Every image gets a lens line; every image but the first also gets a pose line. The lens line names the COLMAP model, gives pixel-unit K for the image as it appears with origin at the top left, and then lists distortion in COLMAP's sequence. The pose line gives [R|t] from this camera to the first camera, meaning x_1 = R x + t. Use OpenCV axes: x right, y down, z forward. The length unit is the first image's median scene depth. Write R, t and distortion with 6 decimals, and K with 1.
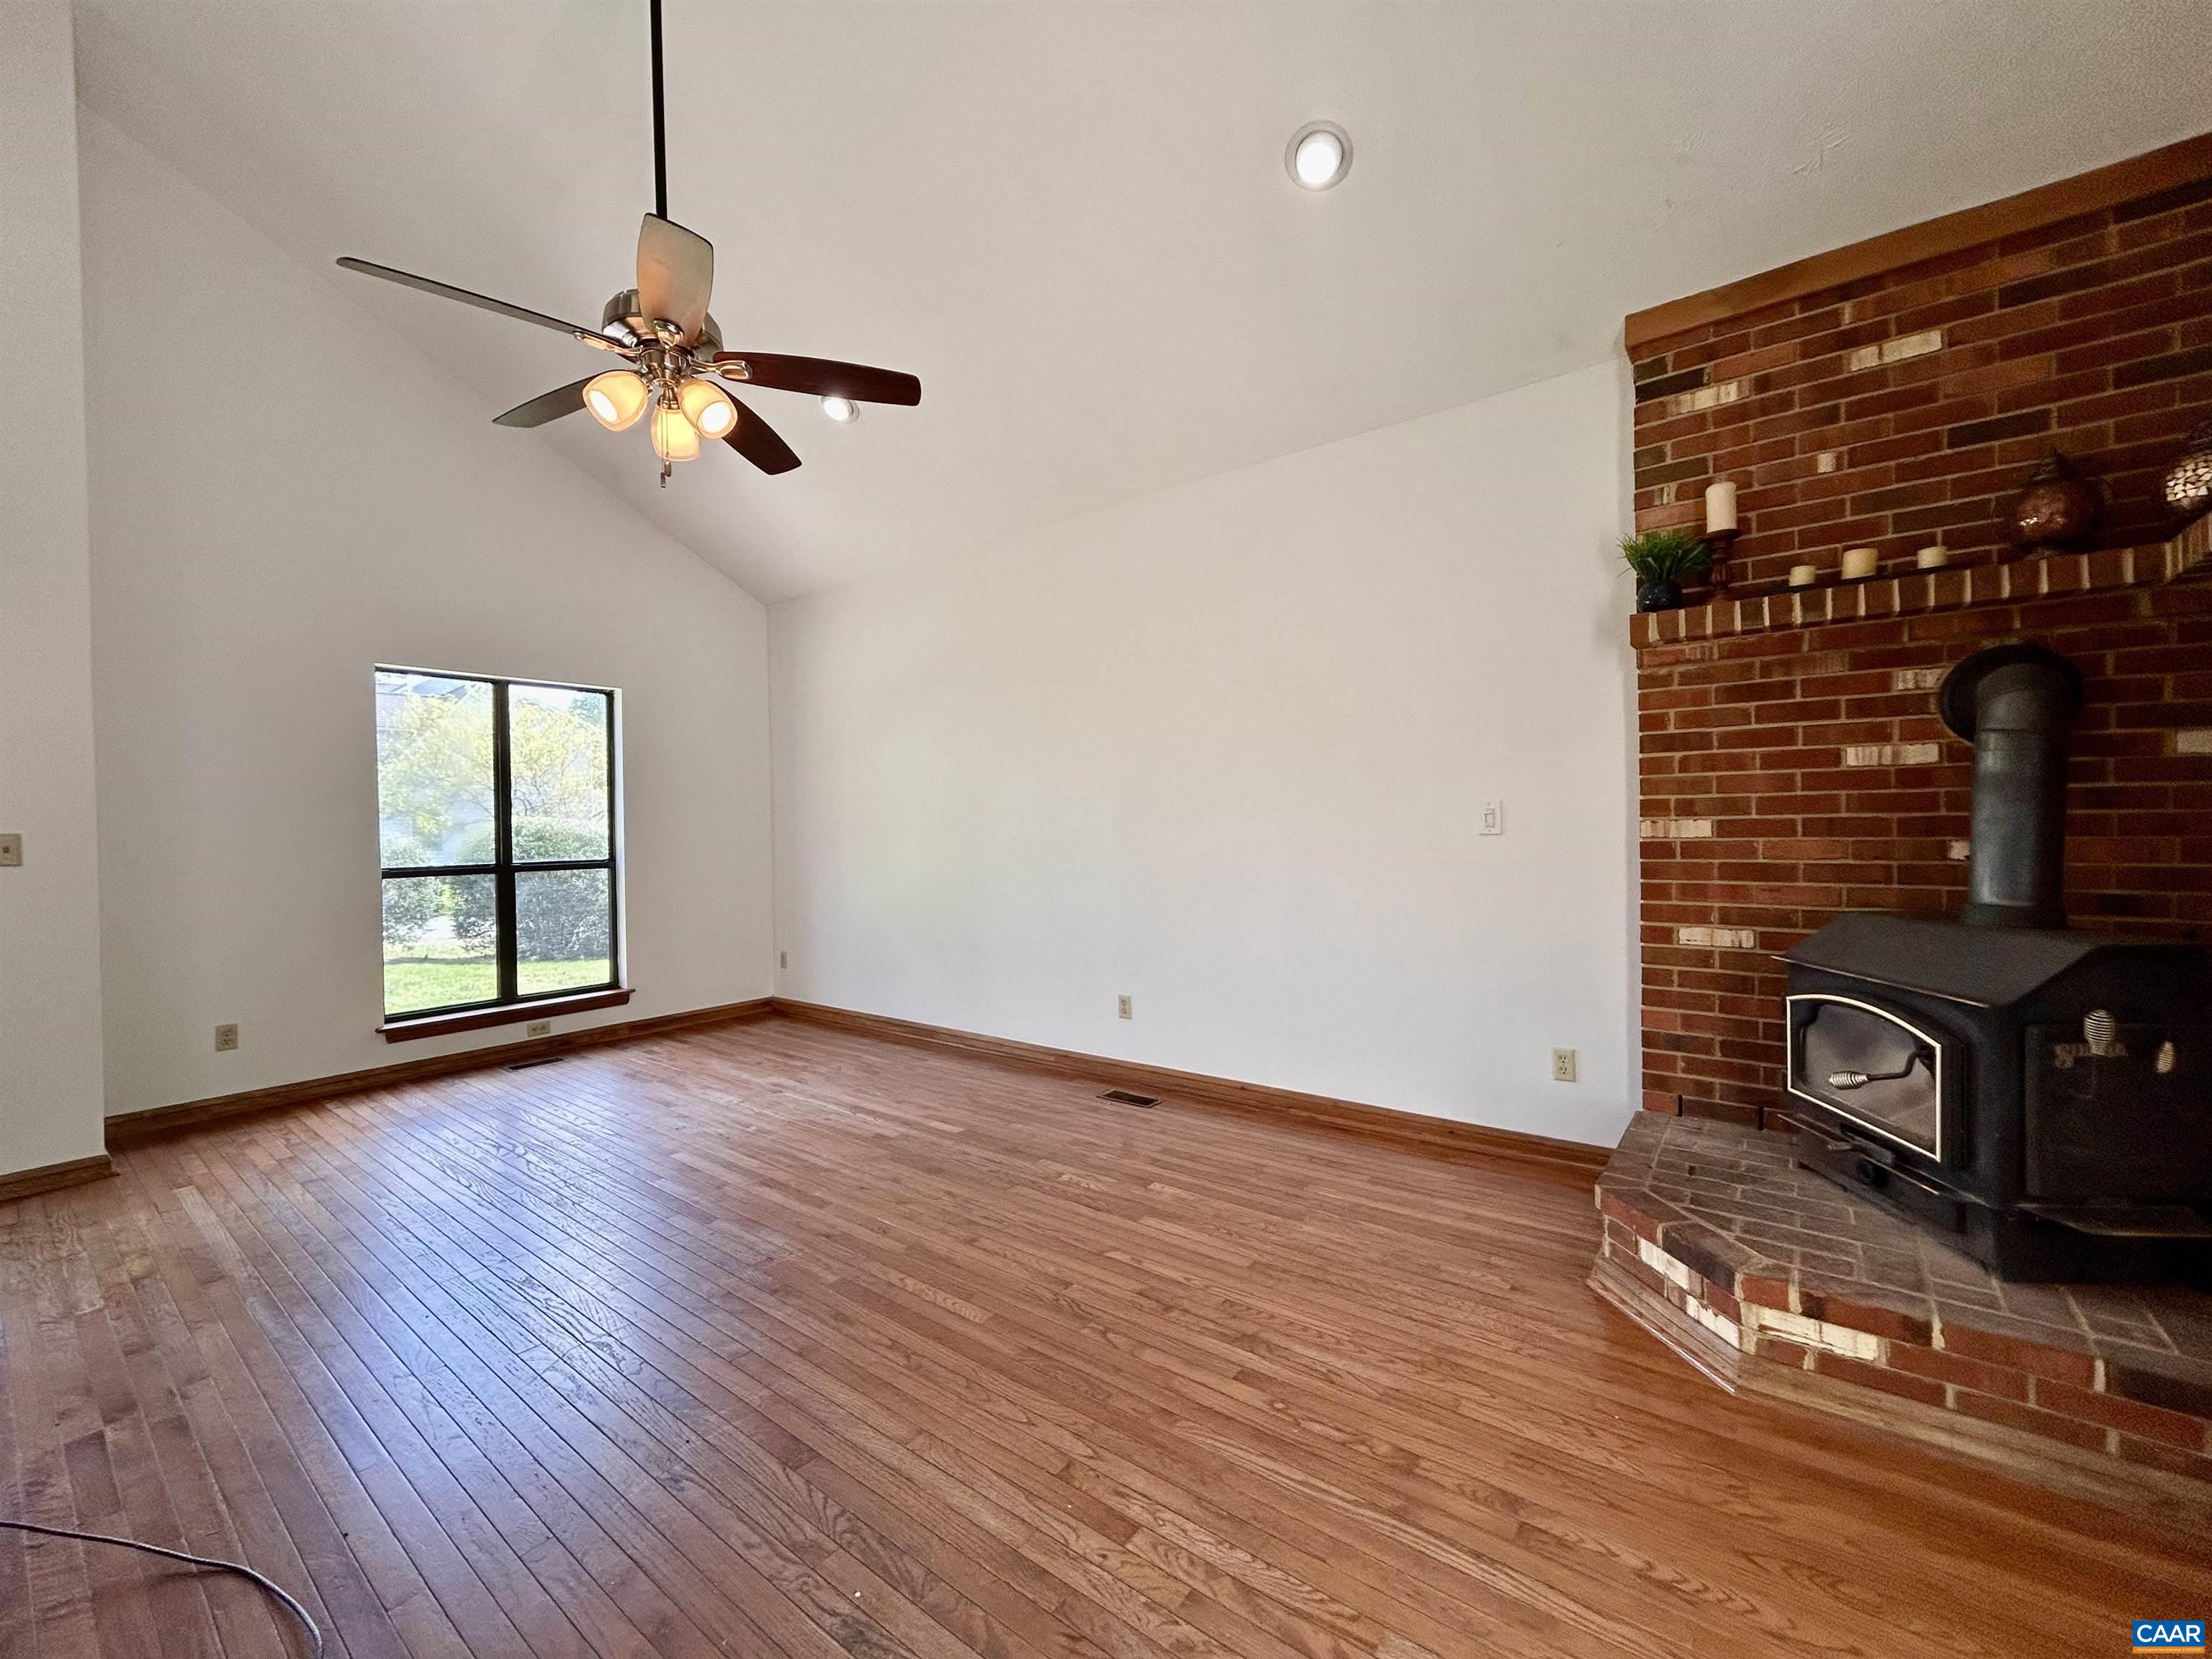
lens RADIAL K [[899.8, 0, 1093.0], [0, 899.8, 827.1], [0, 0, 1]] dist [0.002337, 0.000889]
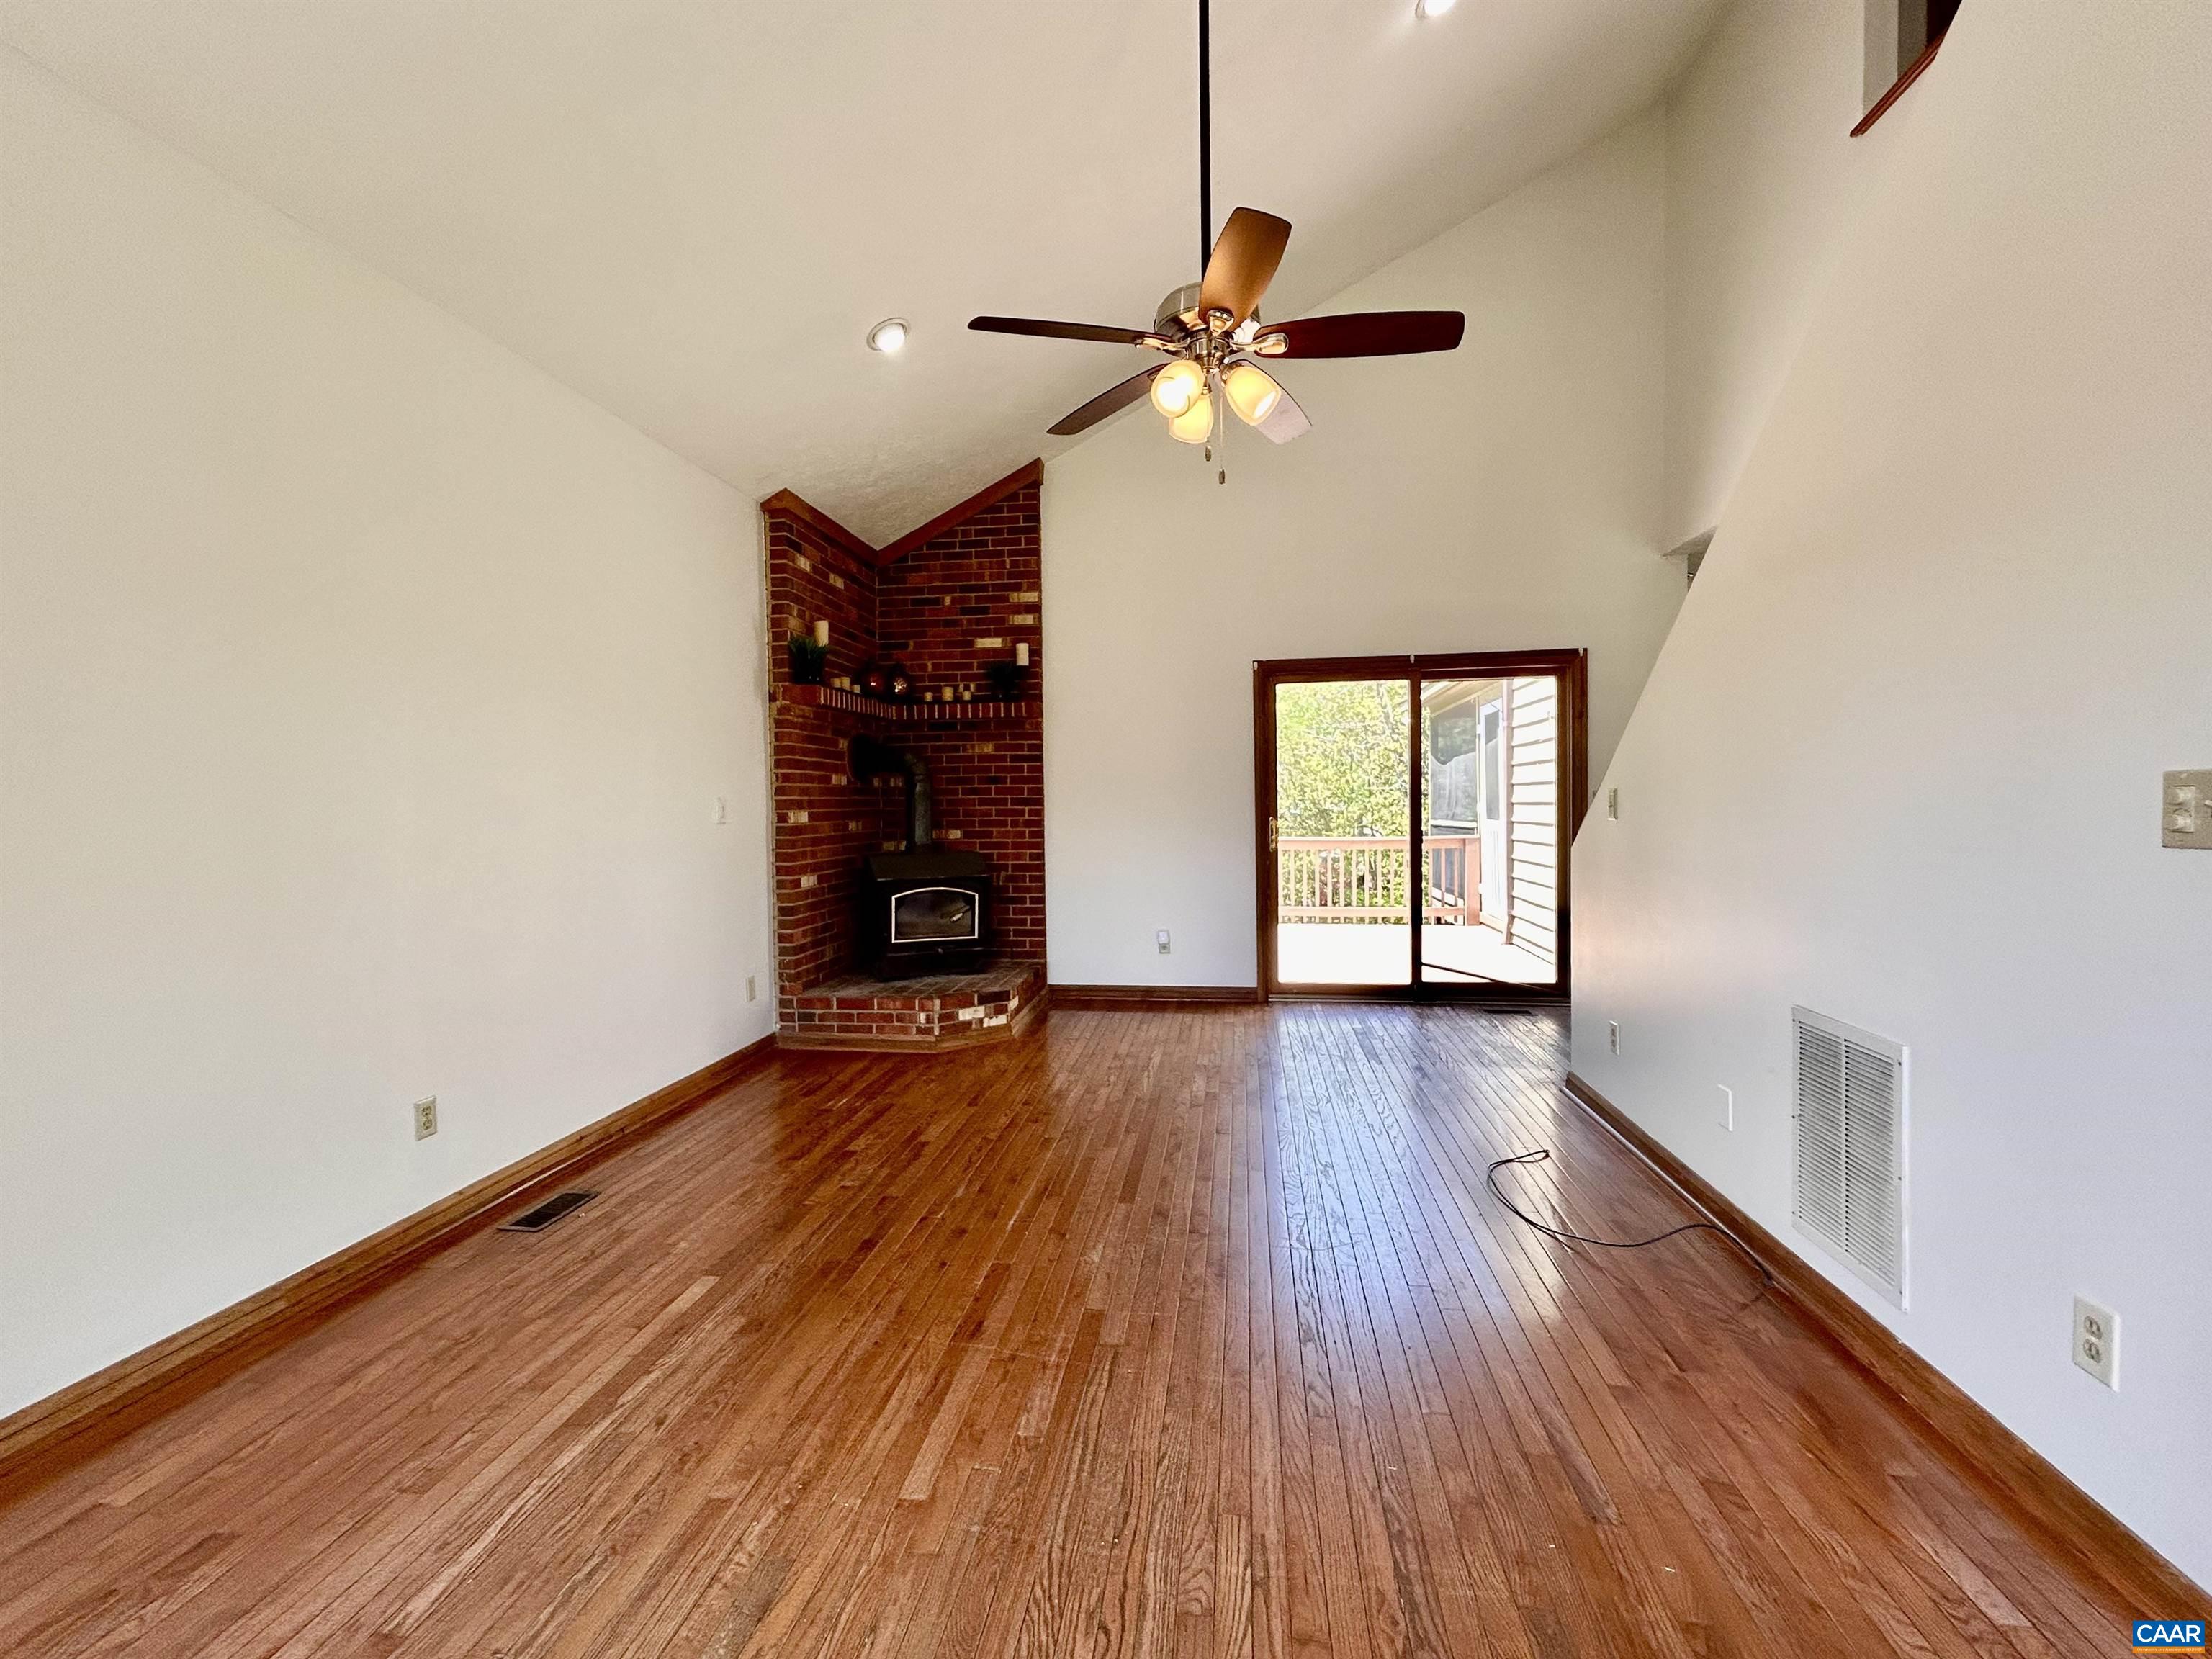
lens RADIAL K [[970.9, 0, 1101.0], [0, 970.9, 832.8], [0, 0, 1]] dist [-0.022609, 0.000276]
pose [[-0.495327, -0.001152, 0.868706, -1.009330], [0.033361, 0.999236, 0.020347, 0.011611], [-0.868066, 0.039059, -0.494911, 1.227169]]
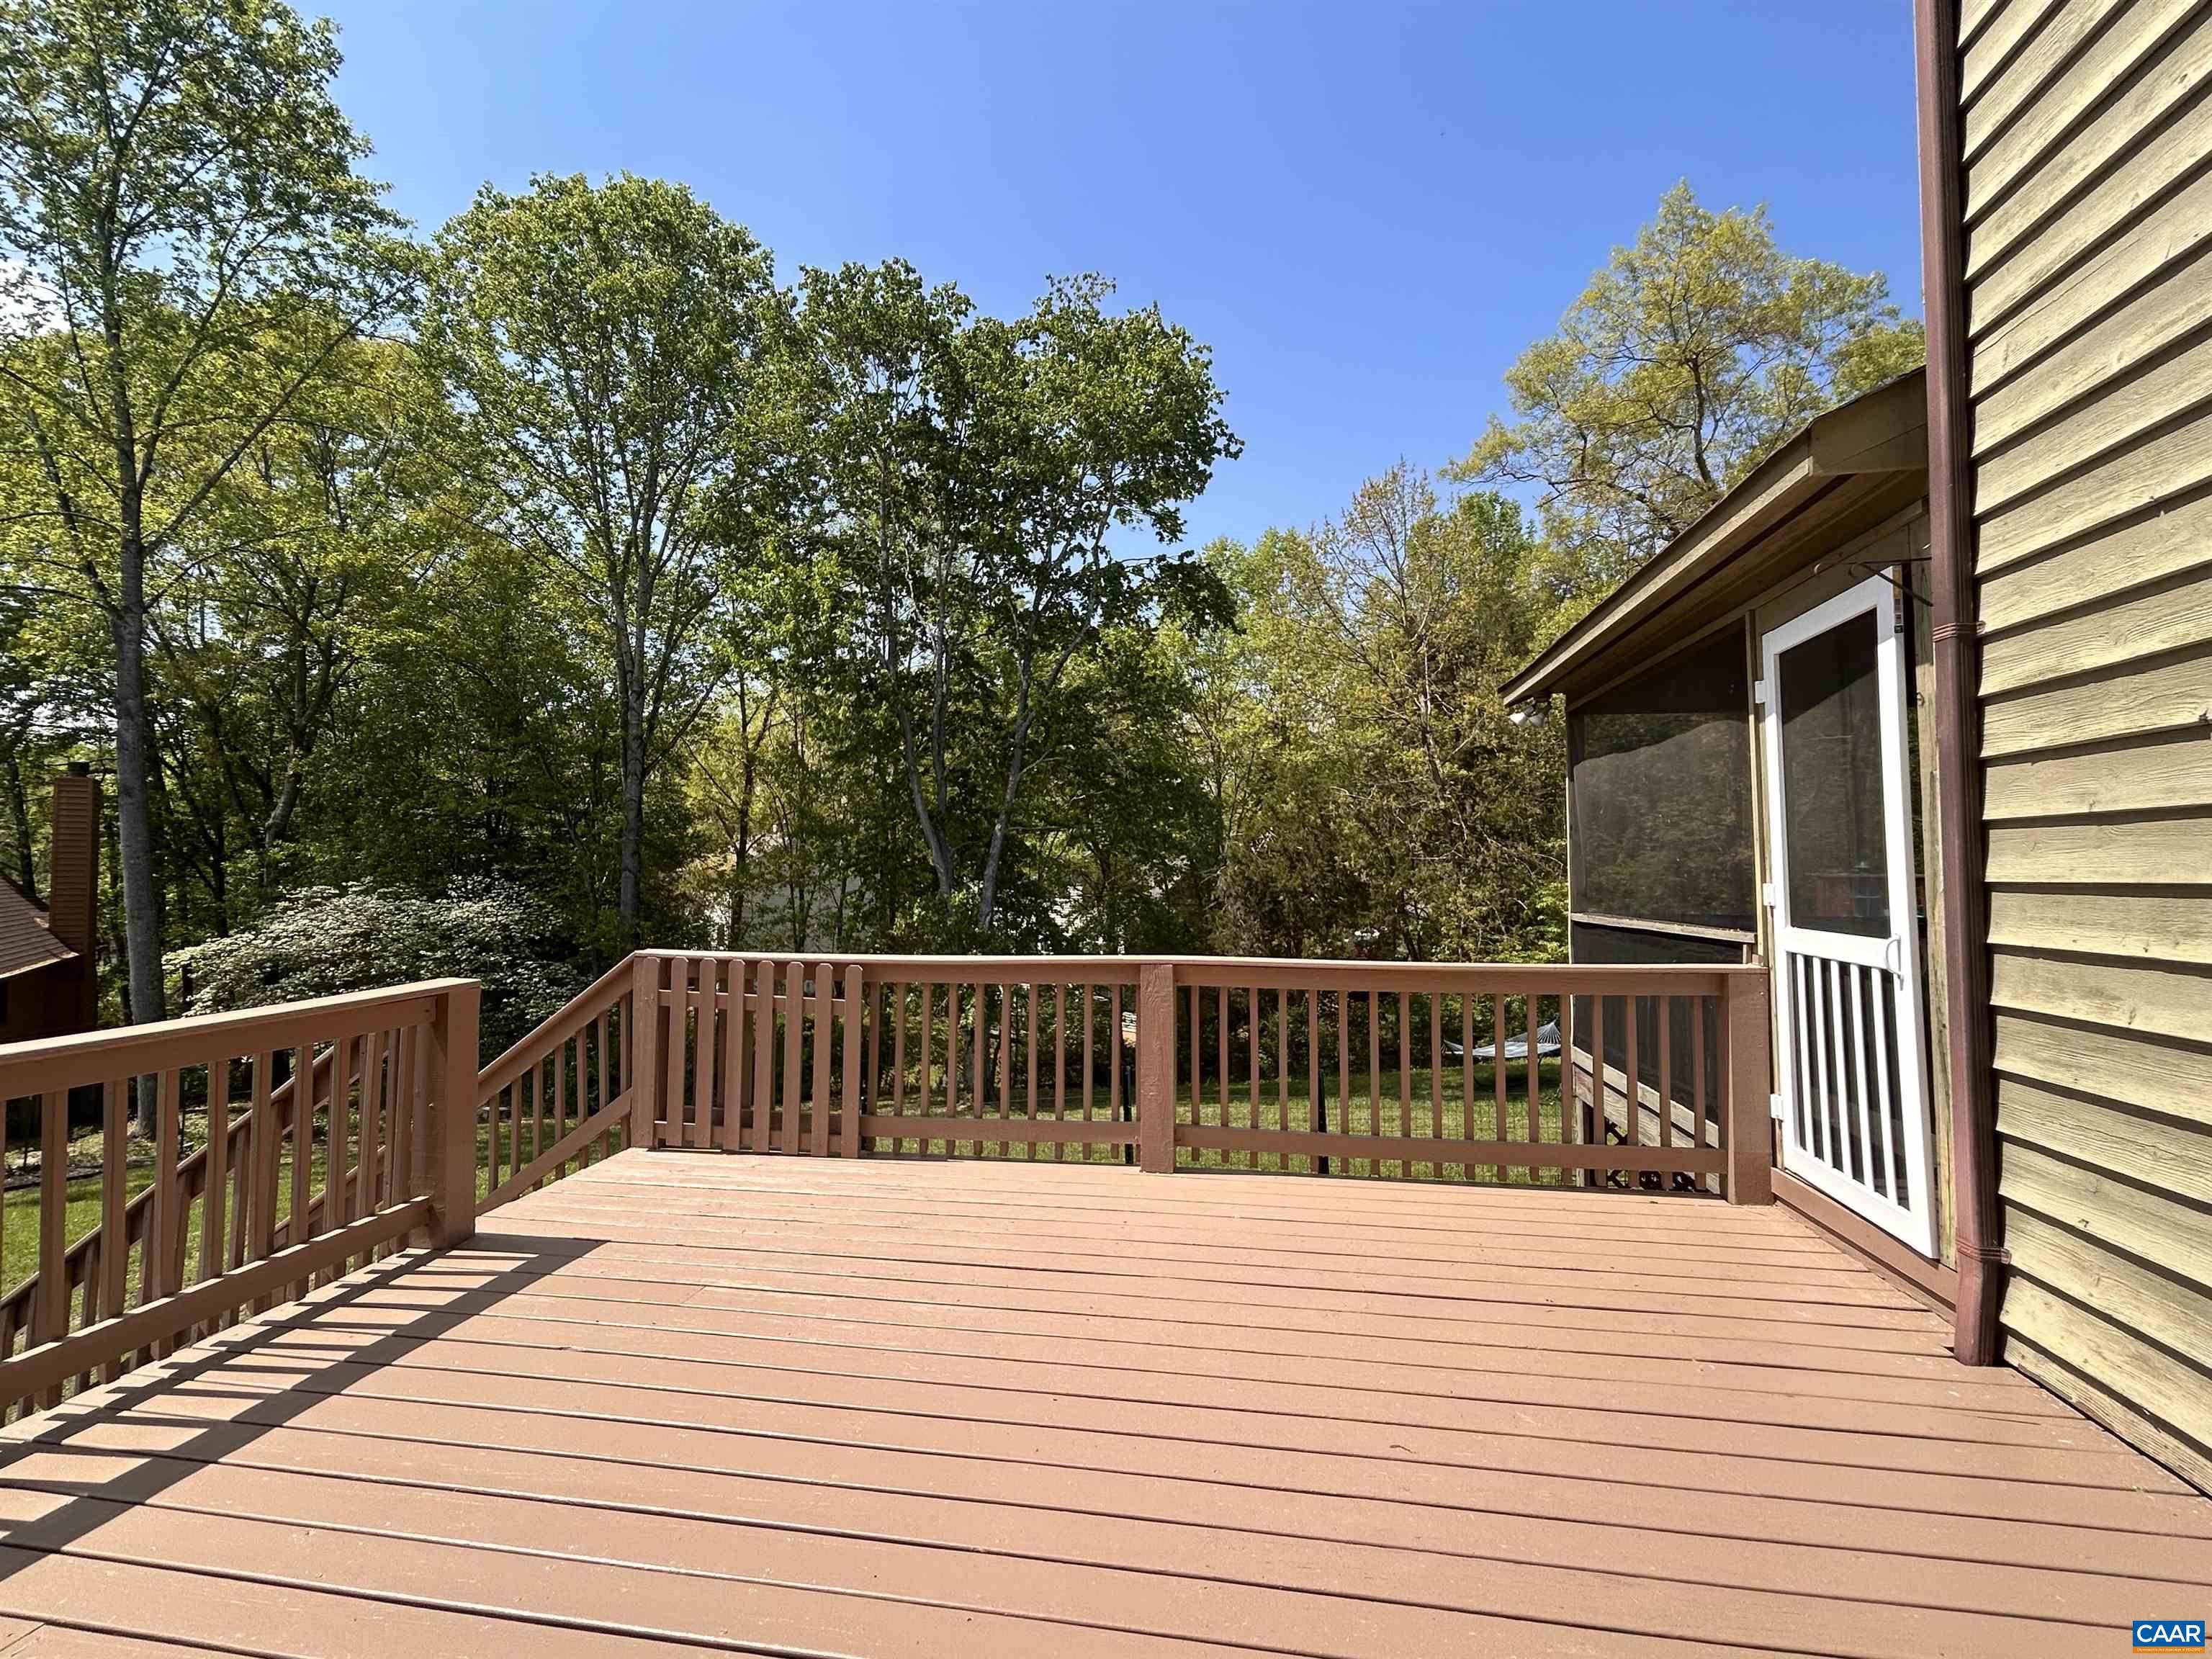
lens RADIAL K [[970.9, 0, 1110.8], [0, 970.9, 827.1], [0, 0, 1]] dist [-0.022609, 0.000276]
pose [[-0.475651, 0.053409, 0.878011, -0.701540], [0.009505, 0.998409, -0.055583, 0.011698], [-0.879583, -0.018093, -0.475401, 0.944629]]
